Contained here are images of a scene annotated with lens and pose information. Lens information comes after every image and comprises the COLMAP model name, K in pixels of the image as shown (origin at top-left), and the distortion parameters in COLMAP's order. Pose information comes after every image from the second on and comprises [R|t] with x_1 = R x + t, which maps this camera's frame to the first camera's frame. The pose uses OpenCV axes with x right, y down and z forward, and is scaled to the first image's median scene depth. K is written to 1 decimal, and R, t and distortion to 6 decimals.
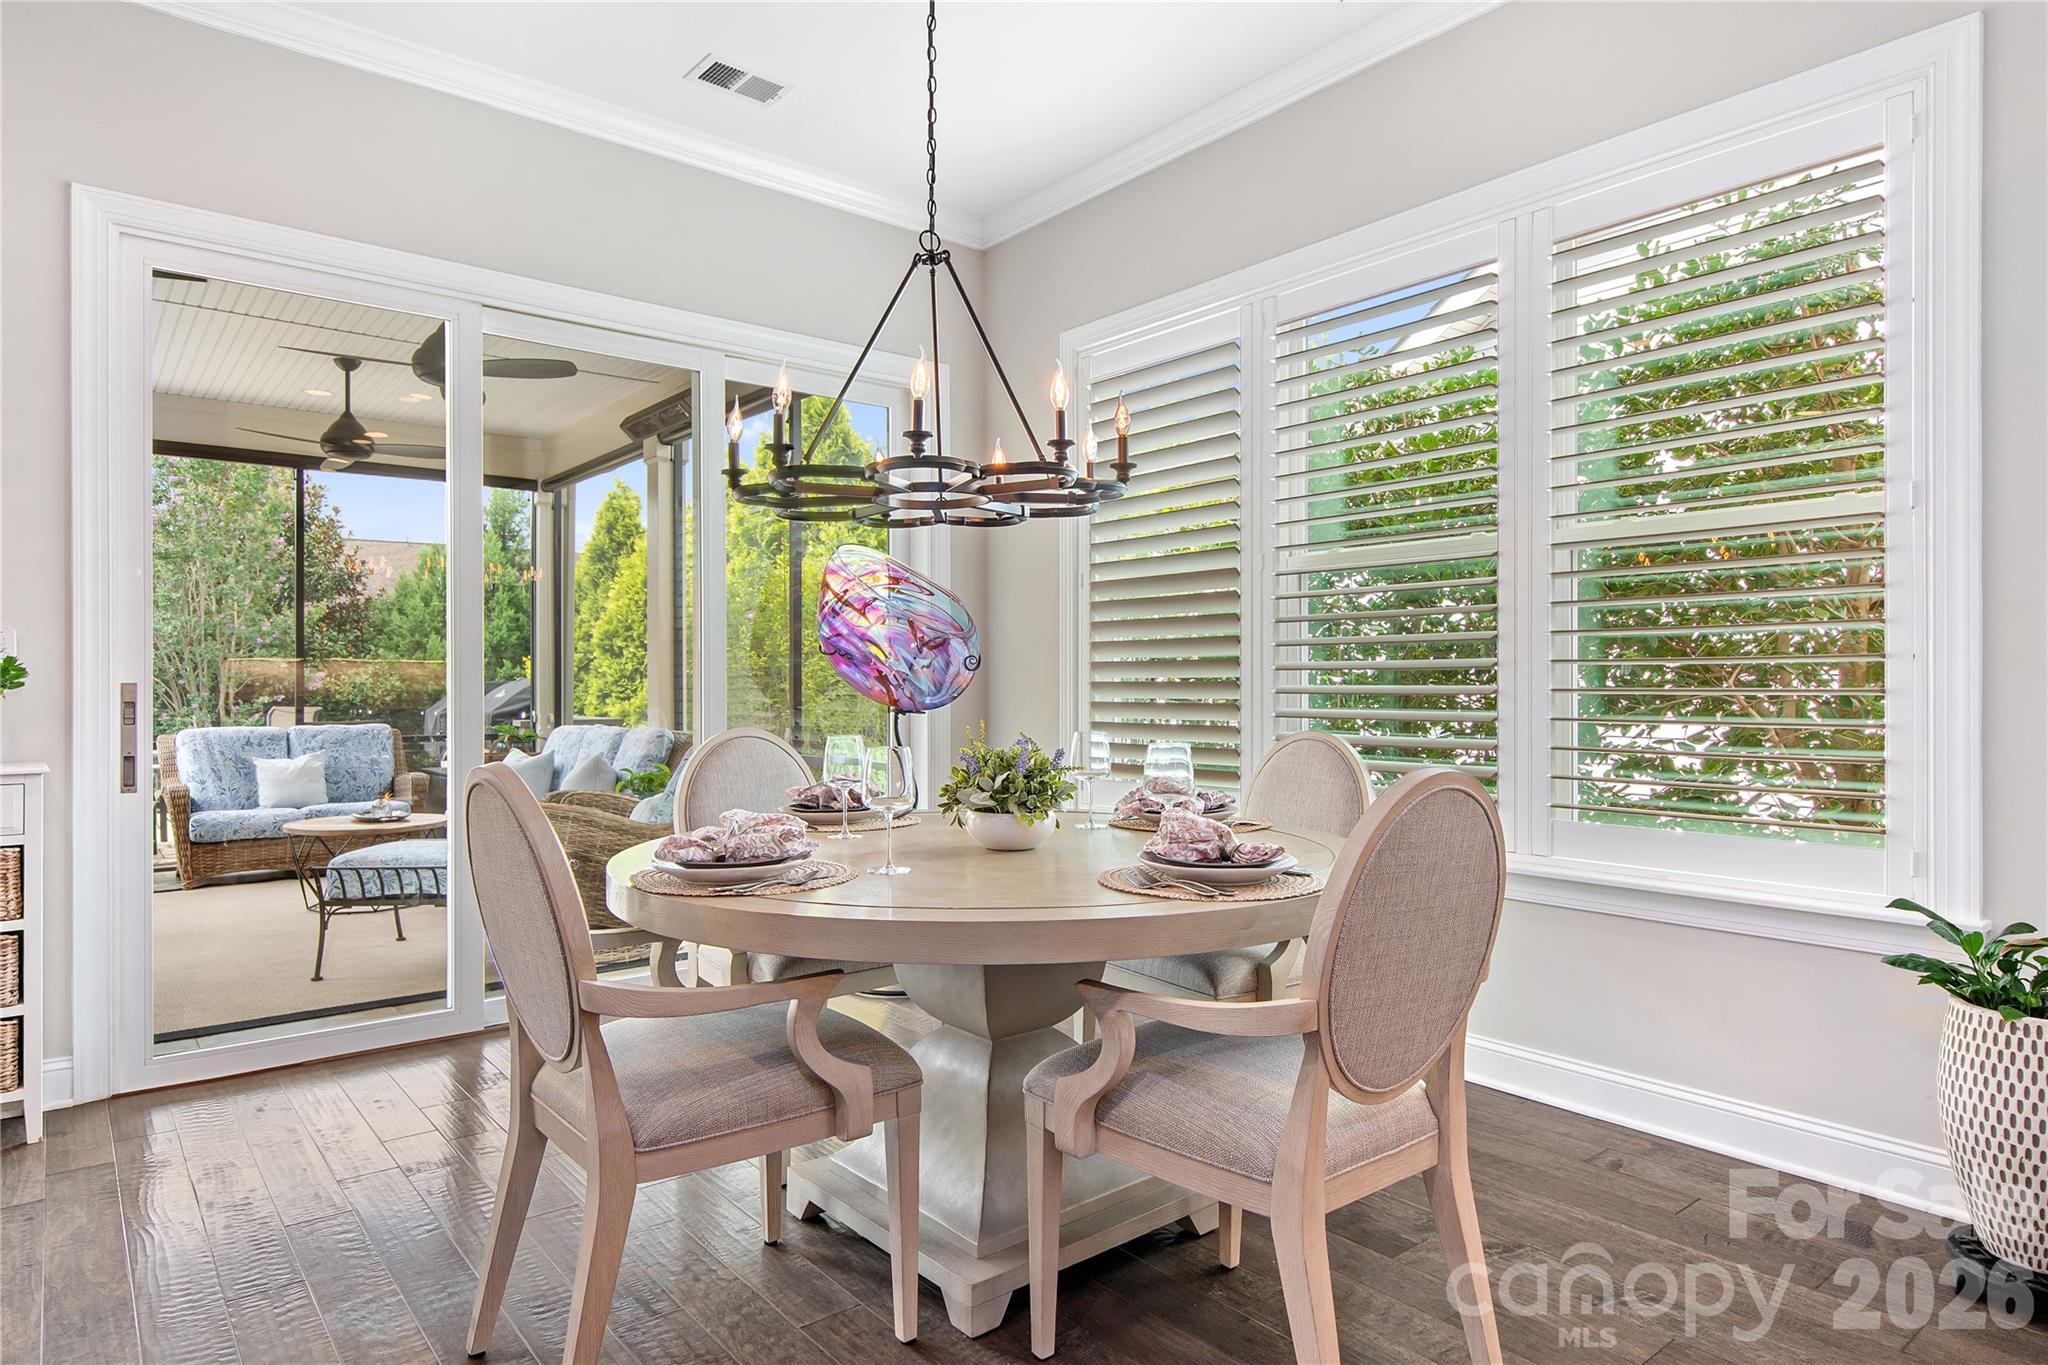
lens RADIAL K [[1196.7, 0, 1024.0], [0, 1196.7, 682.5], [0, 0, 1]] dist [0.006225, 0.000592]
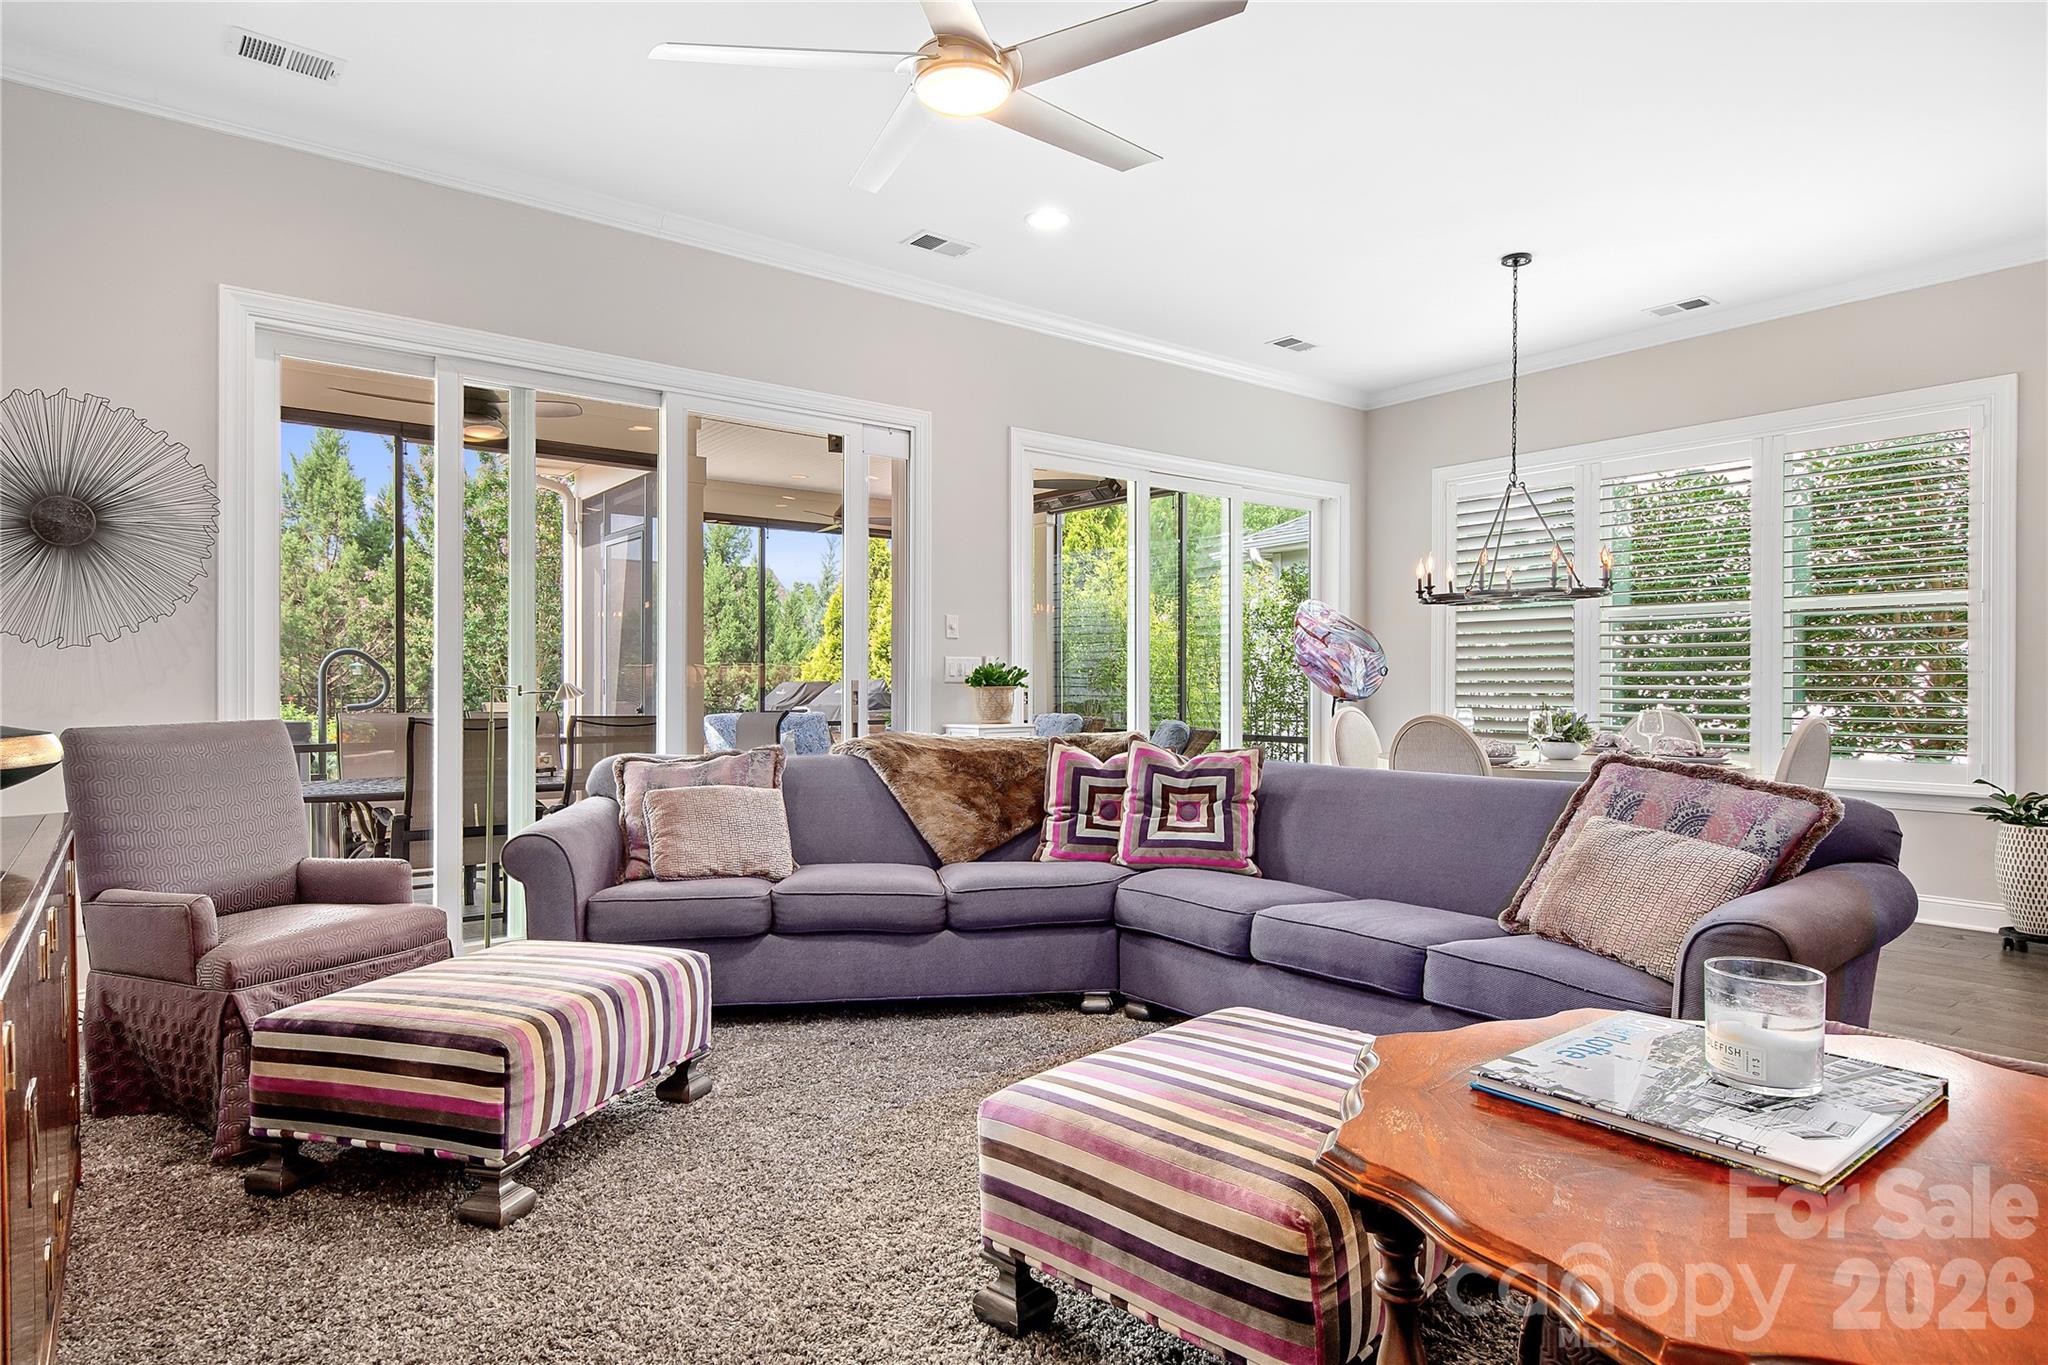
lens RADIAL K [[1142.1, 0, 1028.6], [0, 1142.1, 687.9], [0, 0, 1]] dist [0.032717, -0.024626]
pose [[0.999815, 0.002922, -0.018986, -0.584446], [-0.002834, 0.999985, 0.004643, 0.000449], [0.018999, -0.004588, 0.999809, -0.691209]]
